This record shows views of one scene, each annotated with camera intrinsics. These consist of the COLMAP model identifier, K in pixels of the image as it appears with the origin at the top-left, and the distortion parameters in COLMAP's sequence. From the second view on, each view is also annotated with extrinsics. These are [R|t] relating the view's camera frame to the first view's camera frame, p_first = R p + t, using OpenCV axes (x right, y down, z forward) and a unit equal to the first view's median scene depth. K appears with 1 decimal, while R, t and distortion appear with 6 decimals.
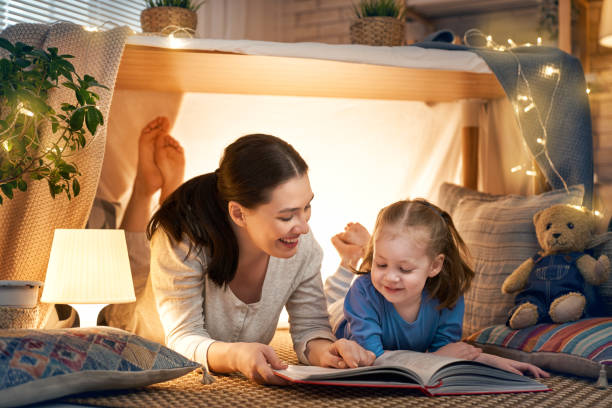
lens RADIAL K [[940.2, 0, 306.0], [0, 940.2, 204.0], [0, 0, 1]] dist [0.011903, -0.037623]
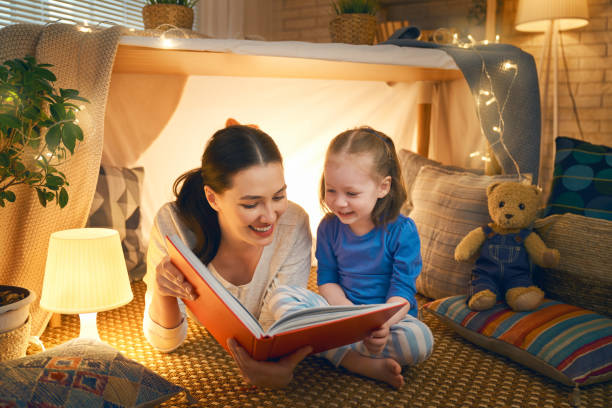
lens RADIAL K [[527.7, 0, 299.0], [0, 527.7, 203.9], [0, 0, 1]] dist [-0.005103, -0.005198]
pose [[0.999938, 0.001859, 0.010976, 0.003062], [-0.003848, 0.982917, 0.184008, -0.096188], [-0.010447, -0.184039, 0.982863, 0.356710]]
